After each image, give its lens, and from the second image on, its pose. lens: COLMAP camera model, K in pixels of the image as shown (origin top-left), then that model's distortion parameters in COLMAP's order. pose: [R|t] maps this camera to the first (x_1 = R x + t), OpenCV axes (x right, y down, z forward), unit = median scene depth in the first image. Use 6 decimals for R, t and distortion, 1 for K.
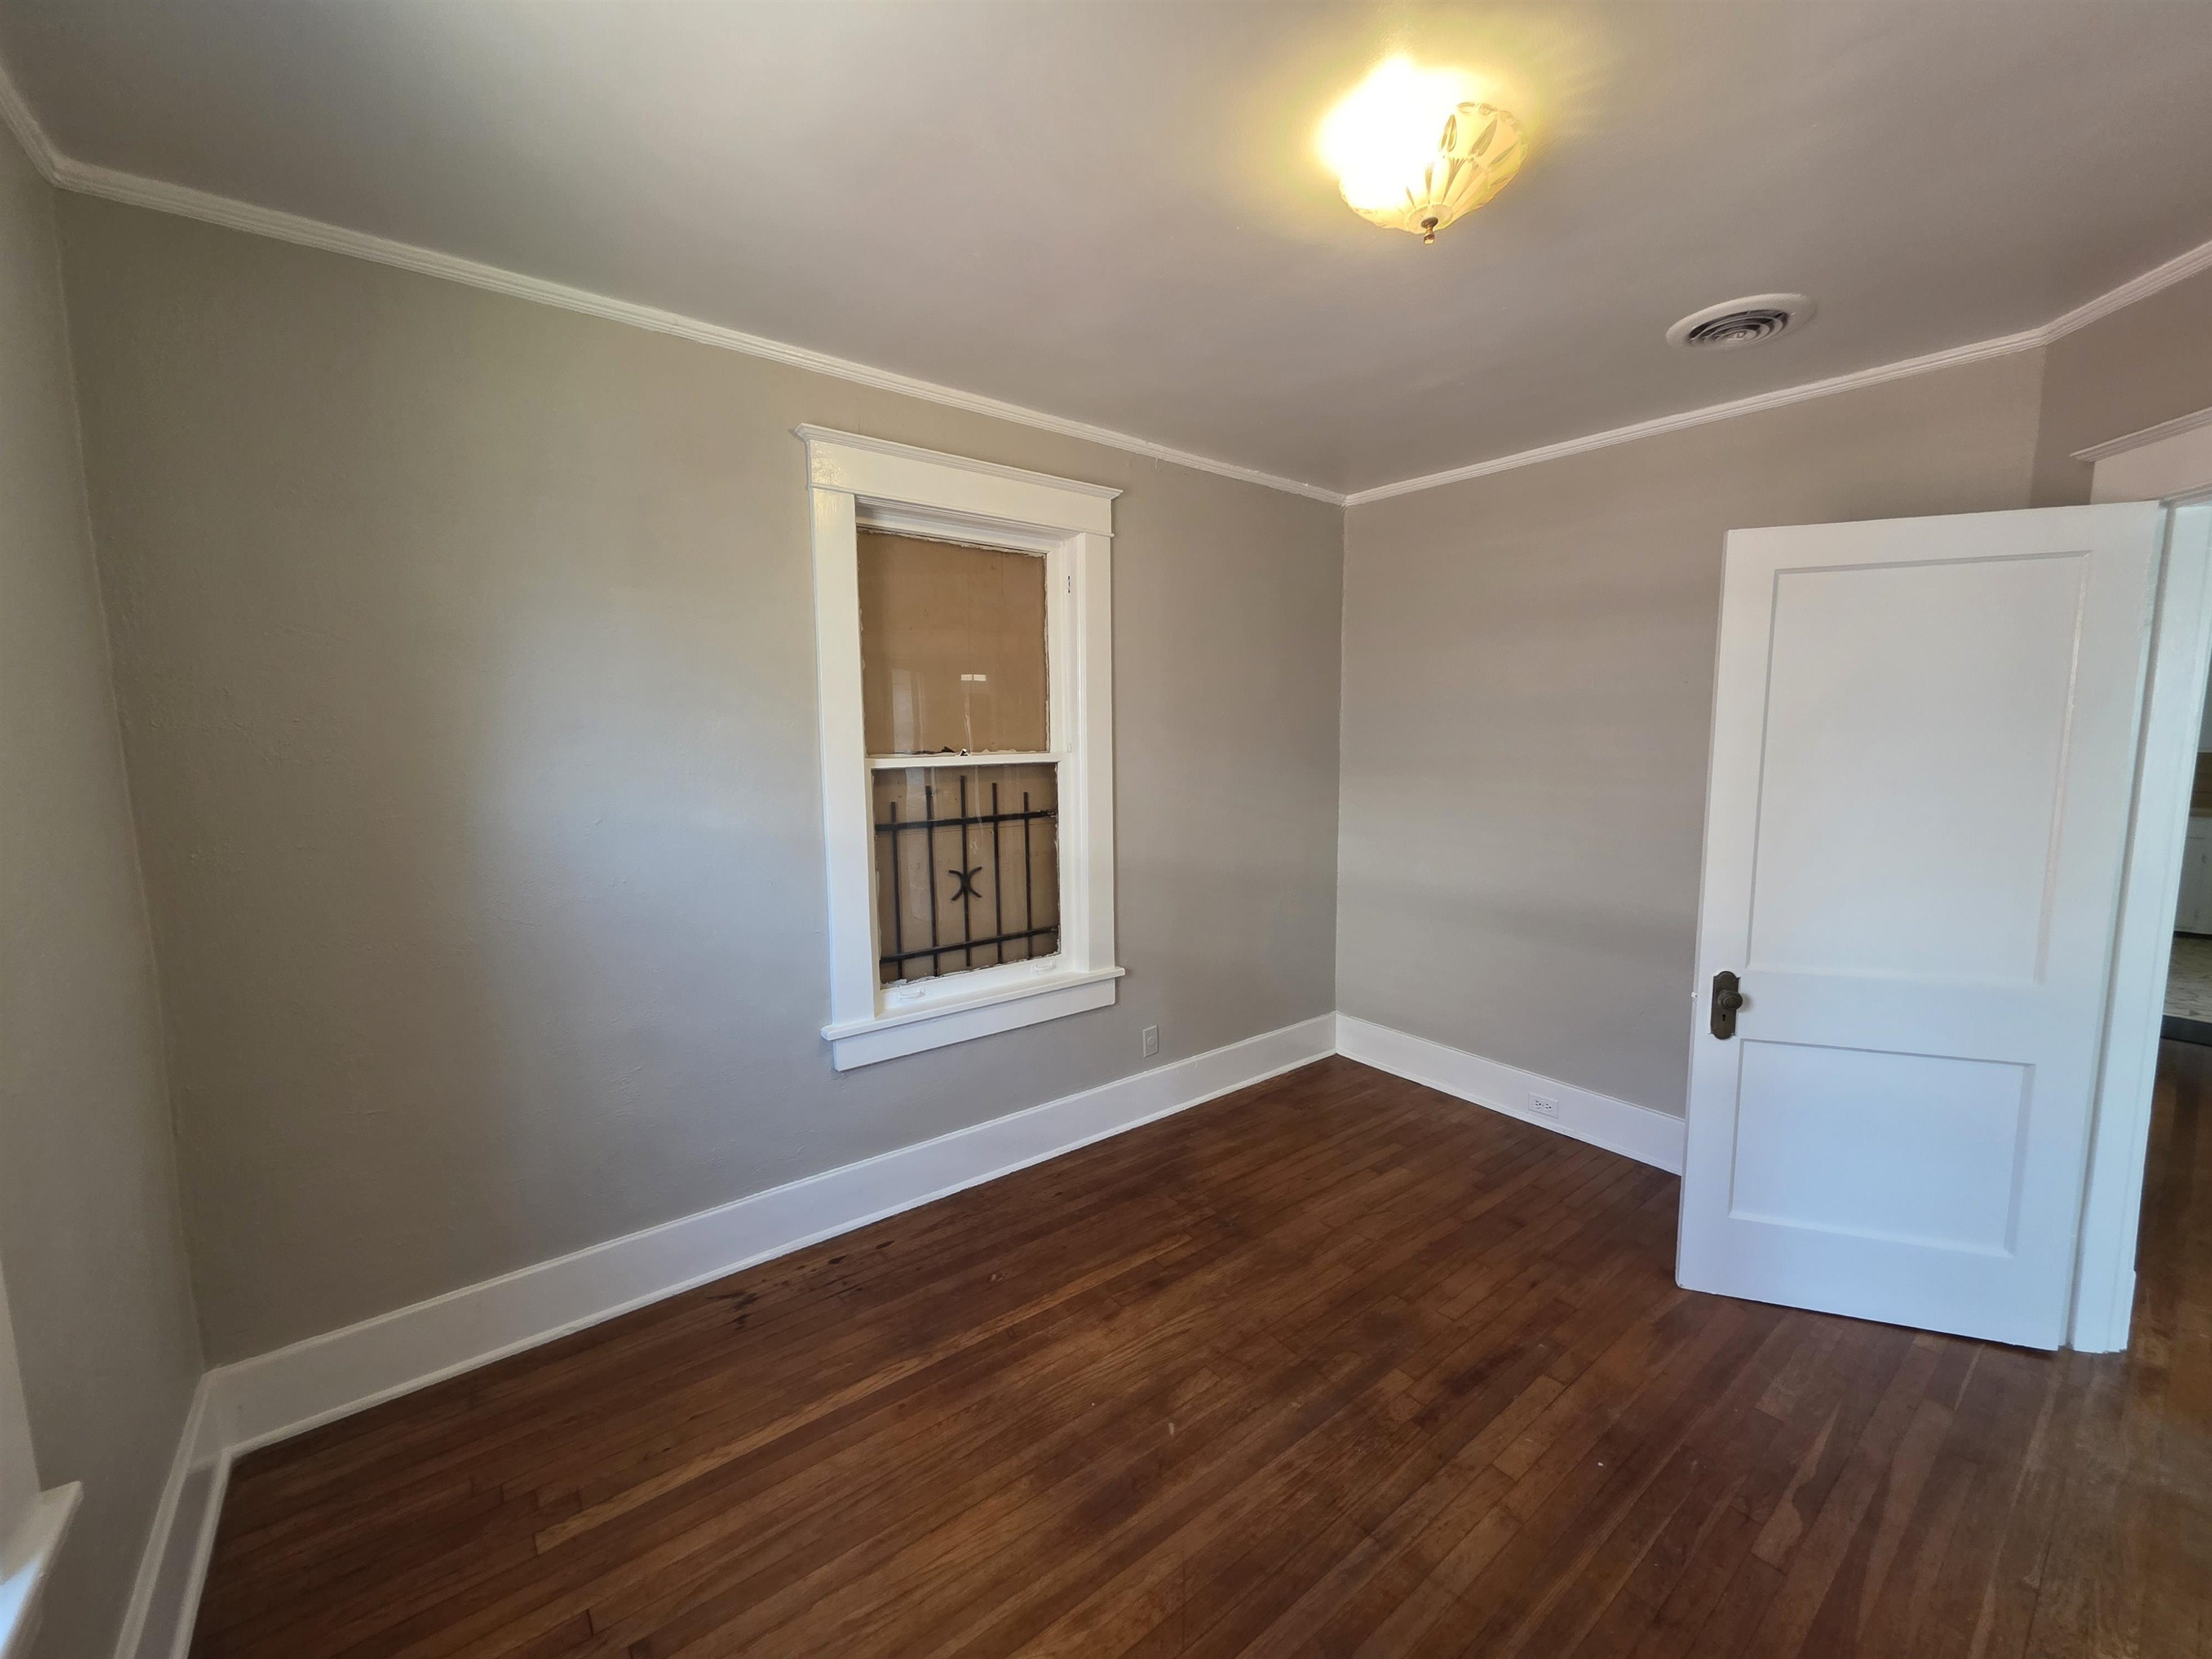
lens RADIAL K [[882.1, 0, 1128.4], [0, 882.1, 826.7], [0, 0, 1]] dist [0.002367, 0.000021]
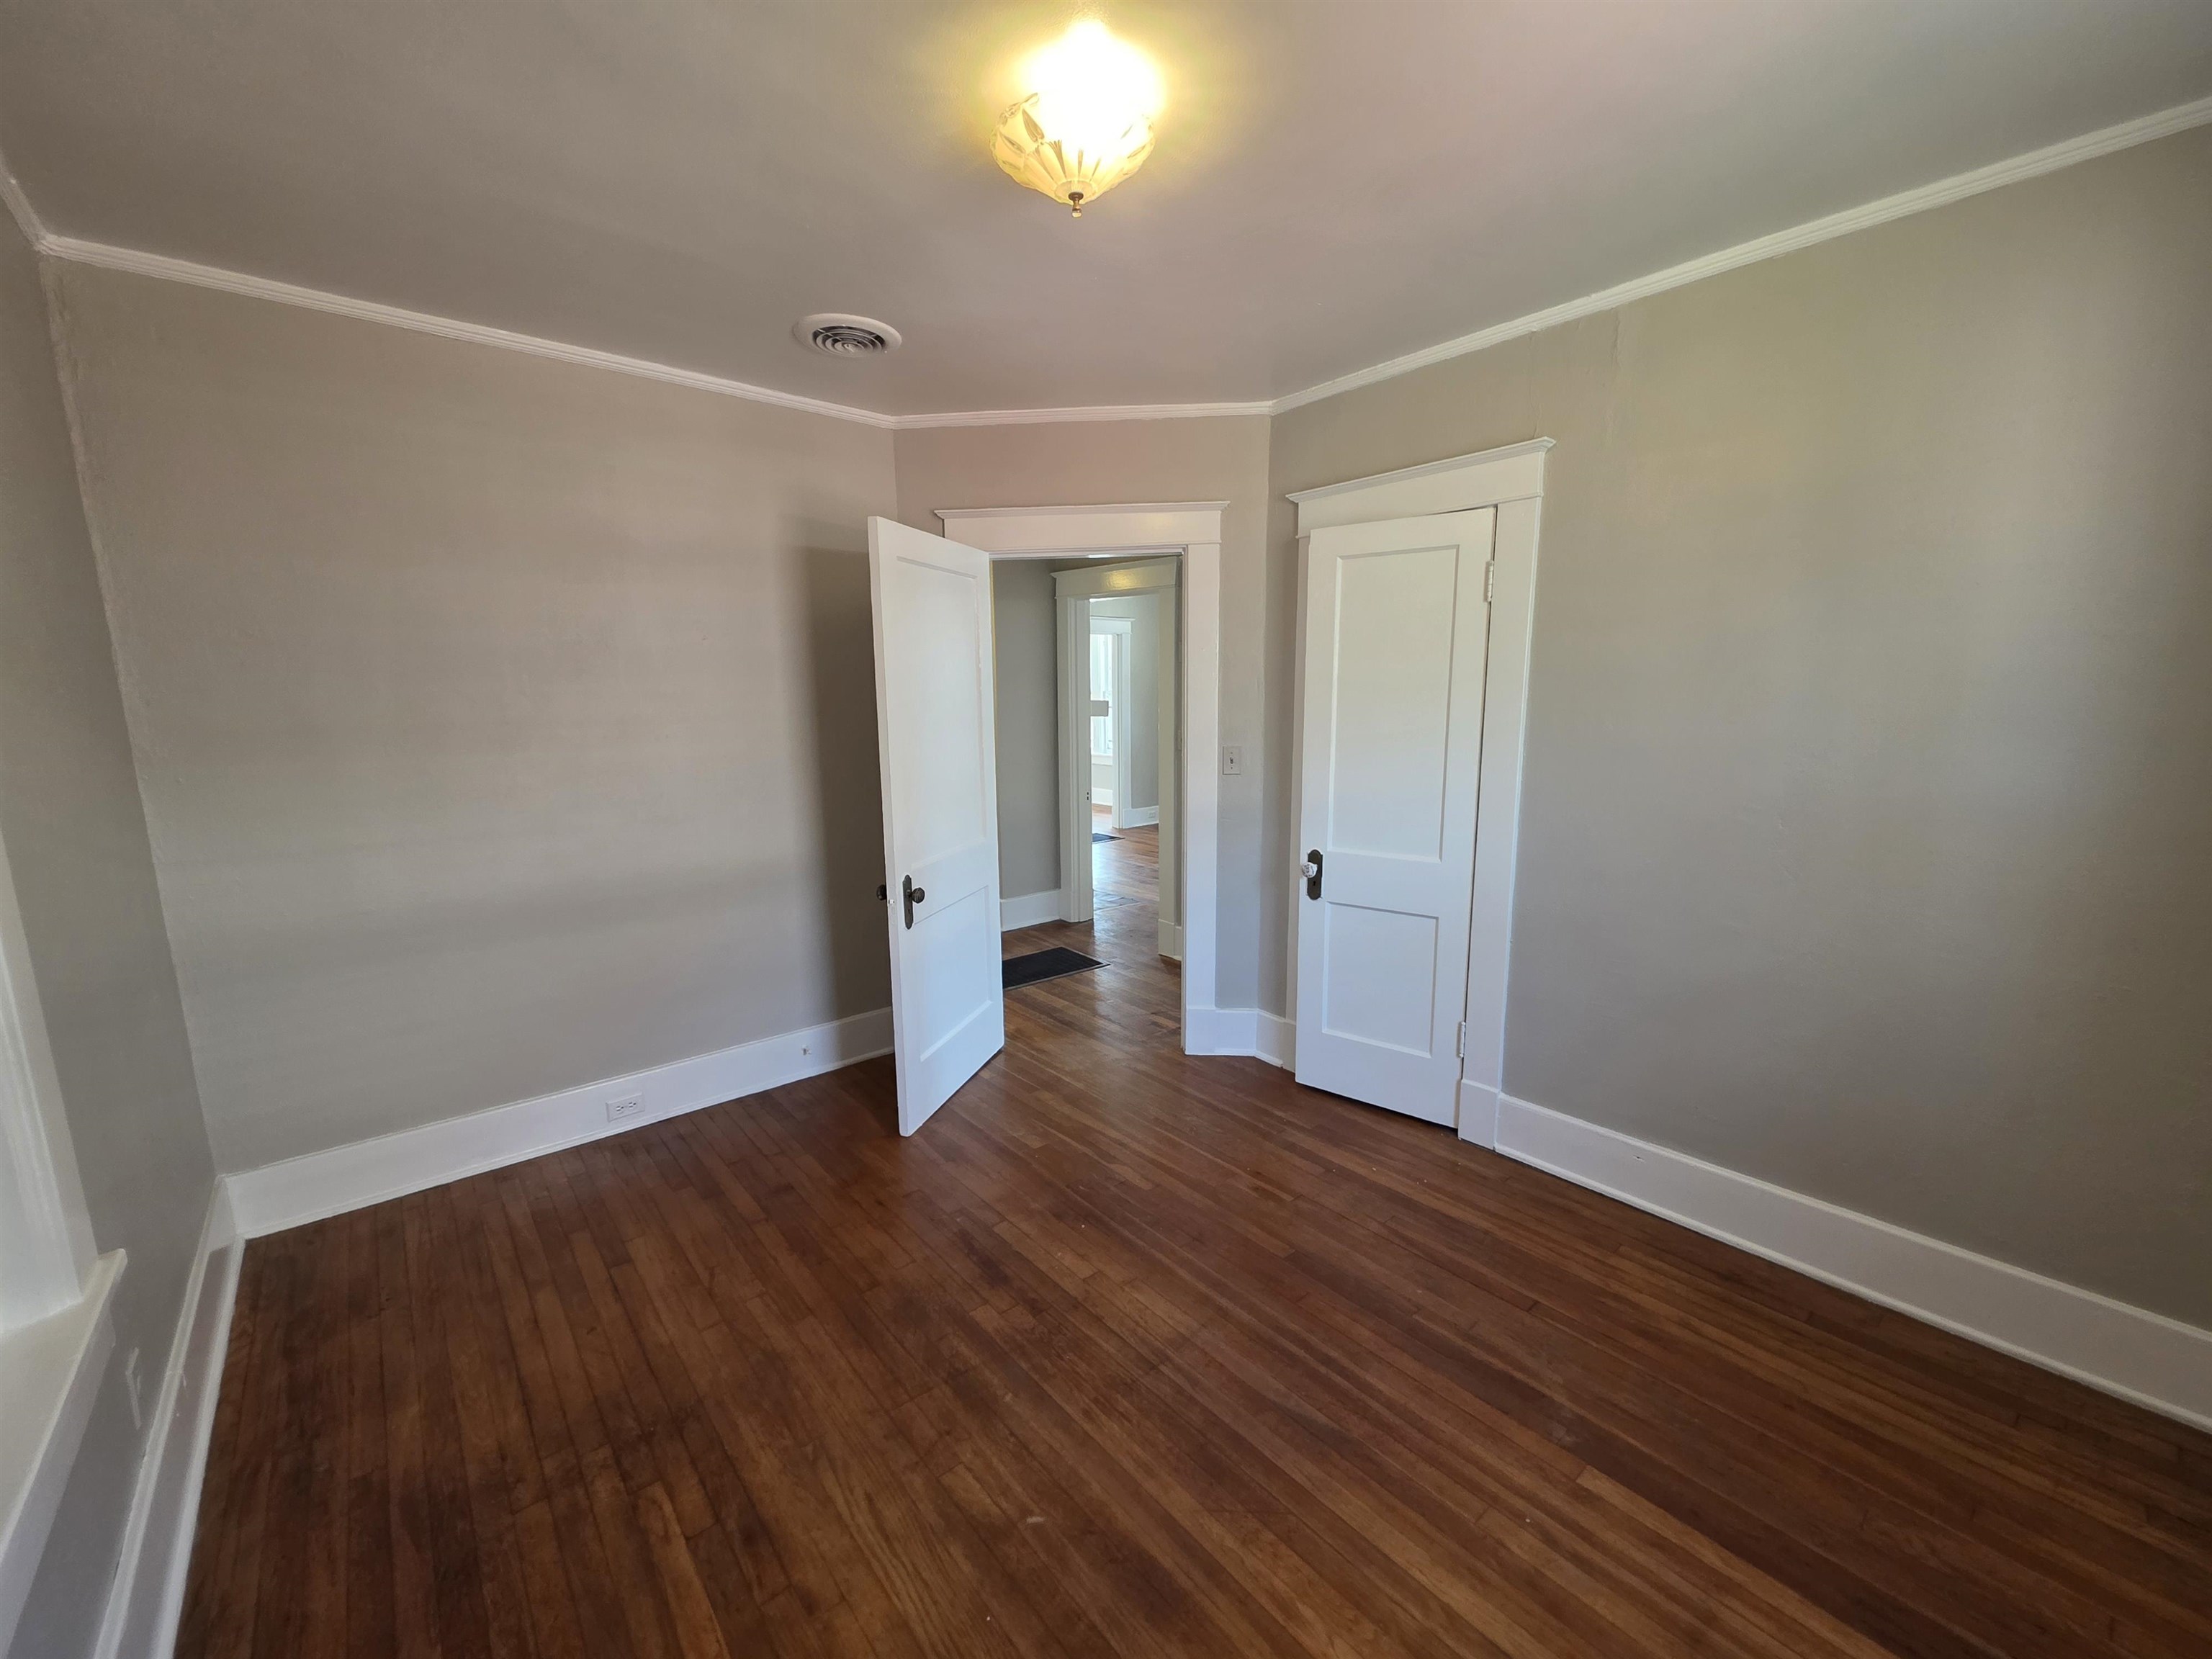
lens RADIAL K [[882.7, 0, 1096.7], [0, 882.7, 831.6], [0, 0, 1]] dist [0.001251, -0.000008]
pose [[-0.020780, -0.155020, 0.987693, -0.563175], [0.118403, 0.980572, 0.156393, -0.062564], [-0.992748, 0.120195, -0.002022, 0.727239]]
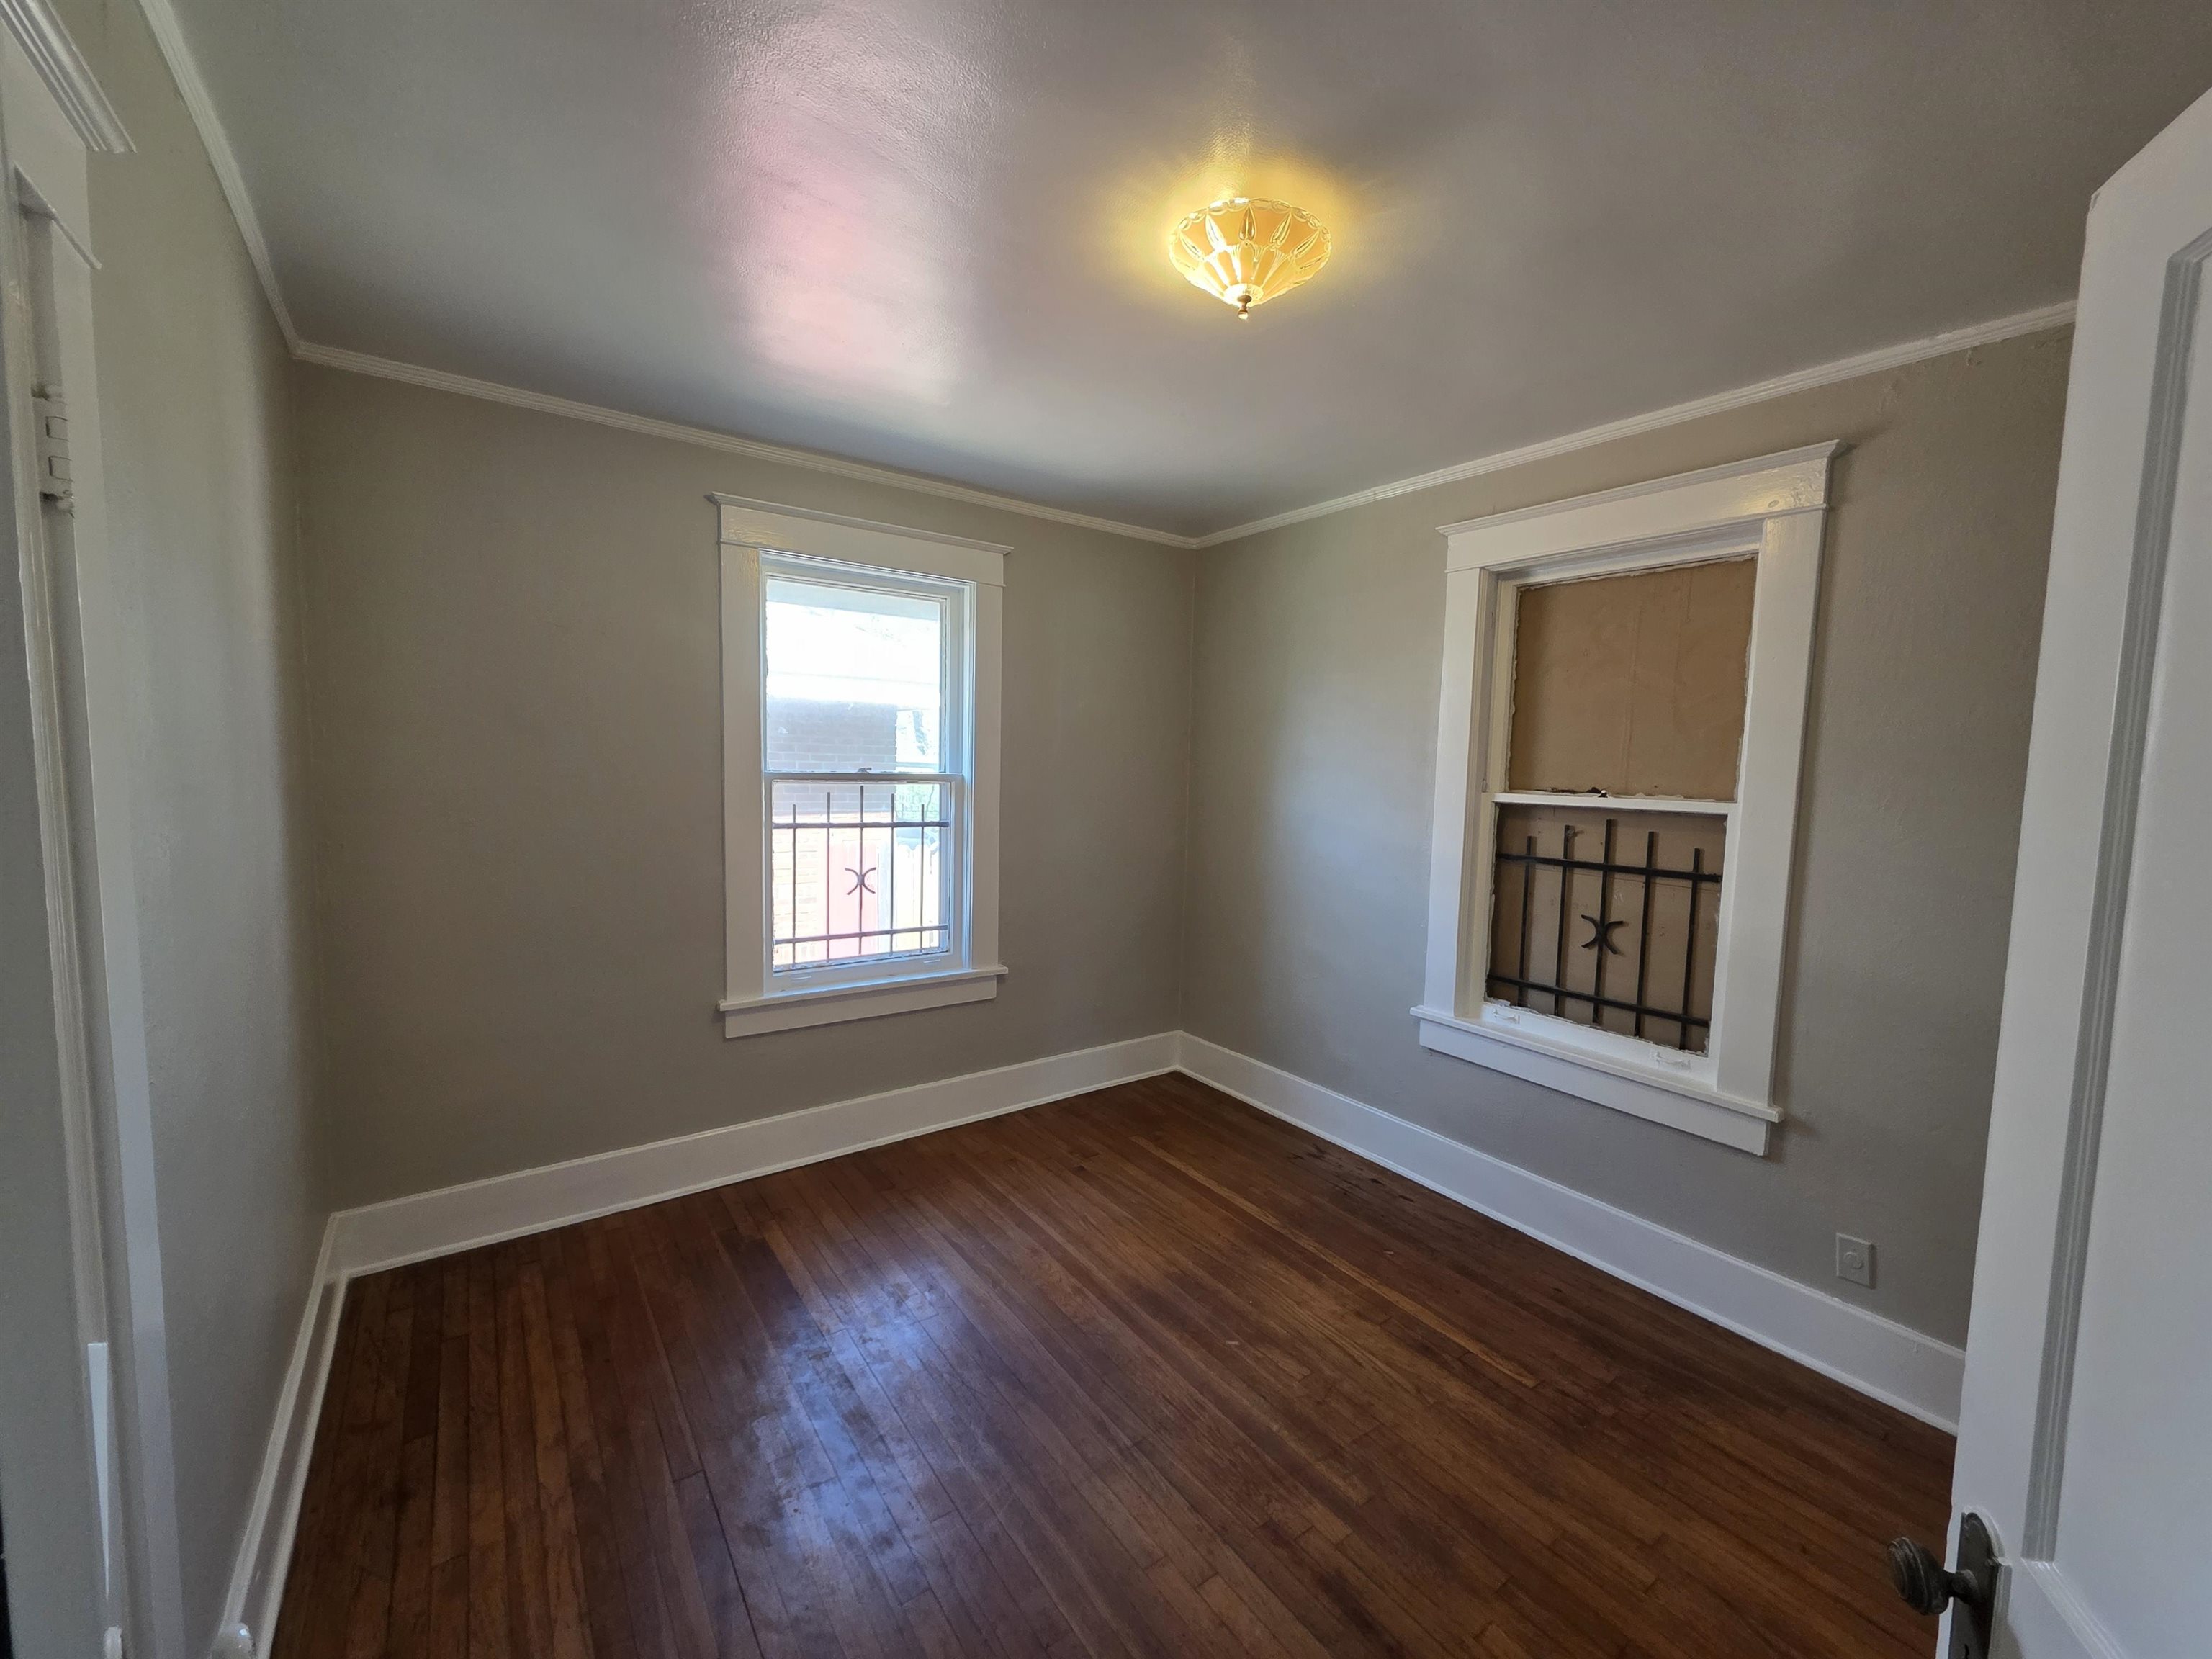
lens RADIAL K [[882.7, 0, 1096.7], [0, 882.7, 831.6], [0, 0, 1]] dist [0.001251, -0.000008]
pose [[-0.061383, 0.086191, -0.994386, 1.000660], [-0.134761, 0.986427, 0.093819, -0.075998], [0.988975, 0.139763, -0.048934, 0.653016]]
